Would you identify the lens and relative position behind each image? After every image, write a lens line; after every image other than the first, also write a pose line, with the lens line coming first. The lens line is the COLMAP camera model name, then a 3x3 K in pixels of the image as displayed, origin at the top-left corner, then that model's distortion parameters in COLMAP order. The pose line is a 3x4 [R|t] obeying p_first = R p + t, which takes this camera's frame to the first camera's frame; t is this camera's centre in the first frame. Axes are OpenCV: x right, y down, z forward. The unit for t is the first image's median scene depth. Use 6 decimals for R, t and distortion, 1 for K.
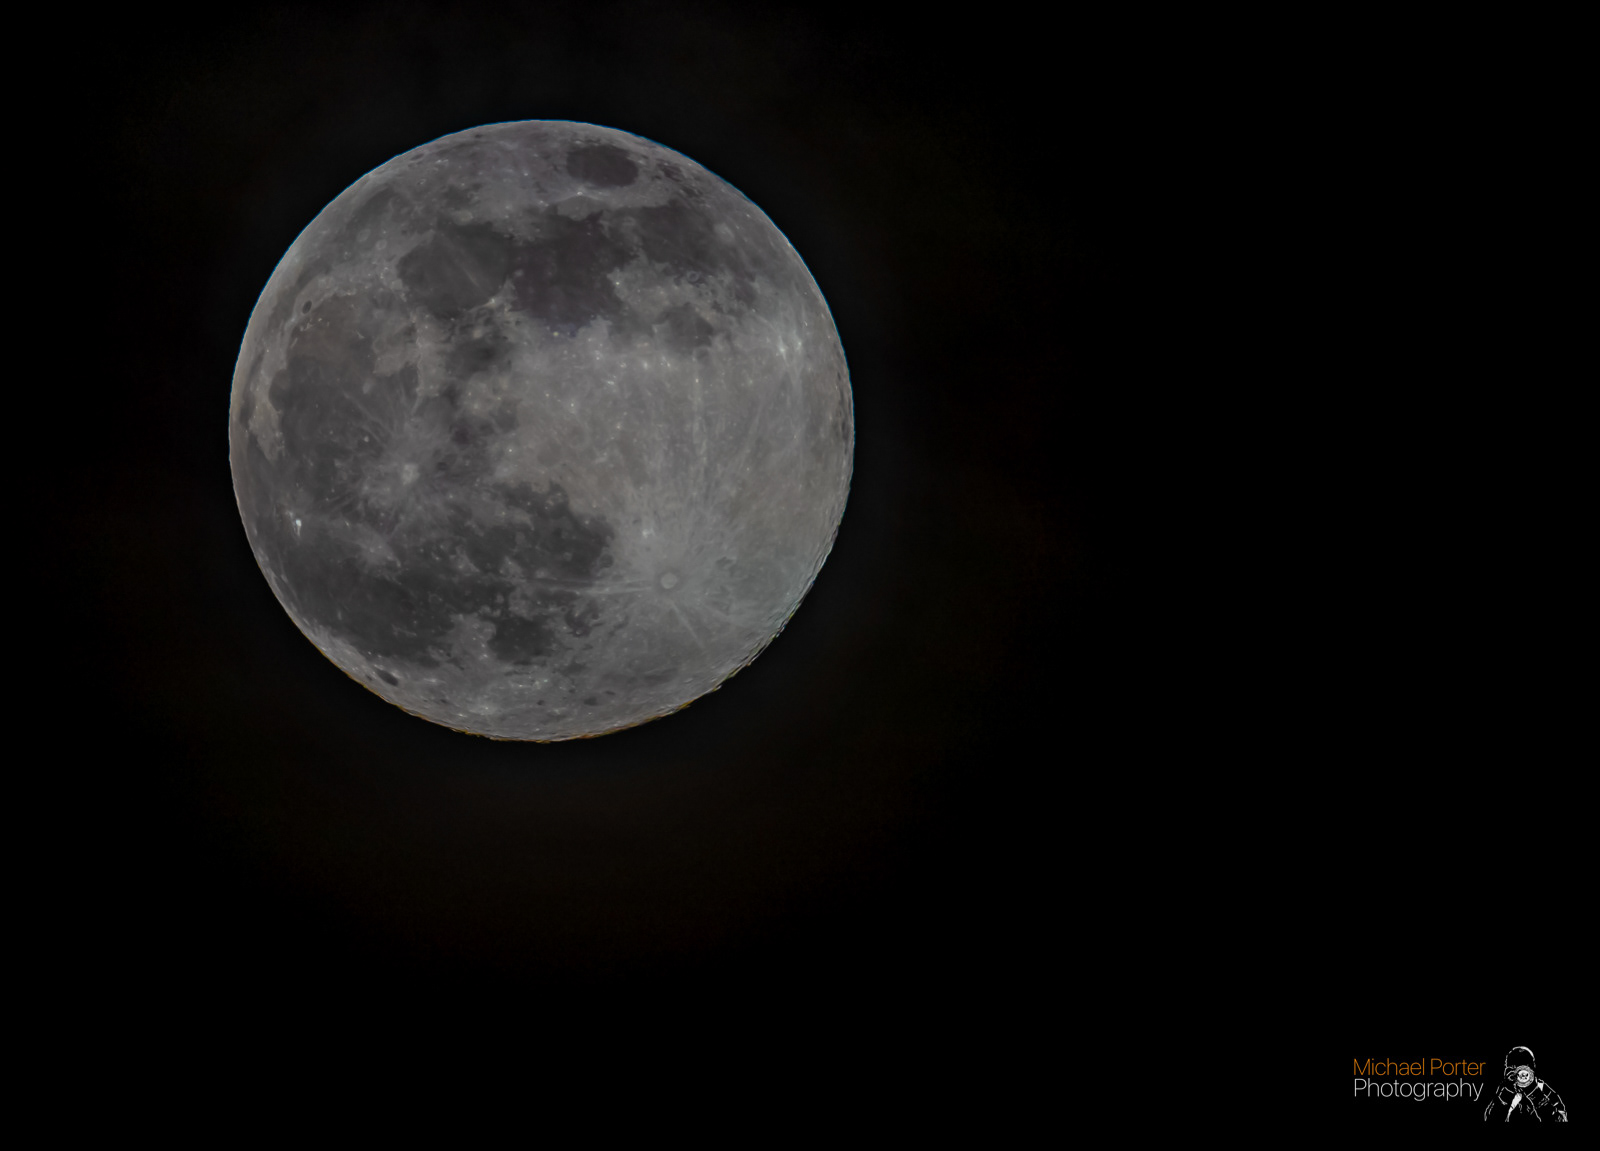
lens RADIAL K [[7467.6, 0, 796.9], [0, 7467.6, 575.7], [0, 0, 1]] dist [-0.185624, 0.000000]
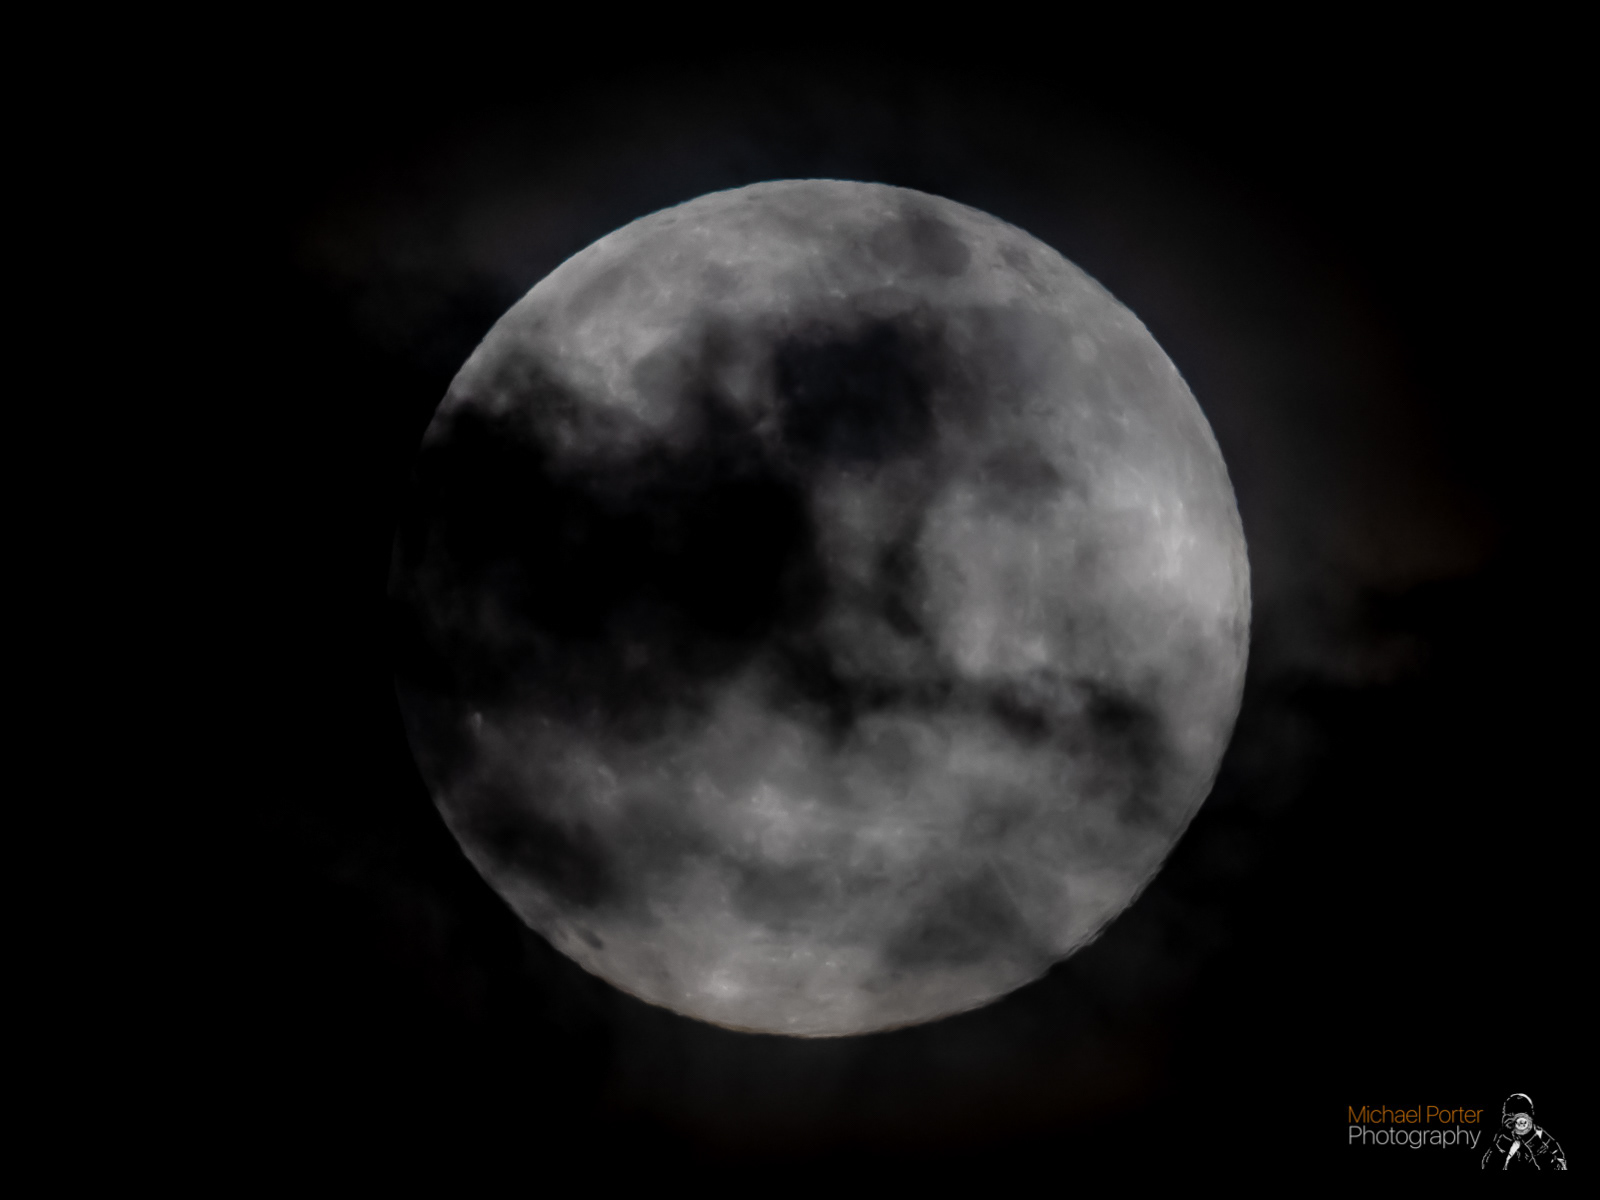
lens RADIAL K [[5838.9, 0, 799.5], [0, 5838.9, 594.9], [0, 0, 1]] dist [0.037033, 0.000000]
pose [[0.998006, 0.051295, -0.036785, -0.015305], [-0.050909, 0.998639, 0.011360, -0.027027], [0.037318, -0.009465, 0.999259, 0.432619]]
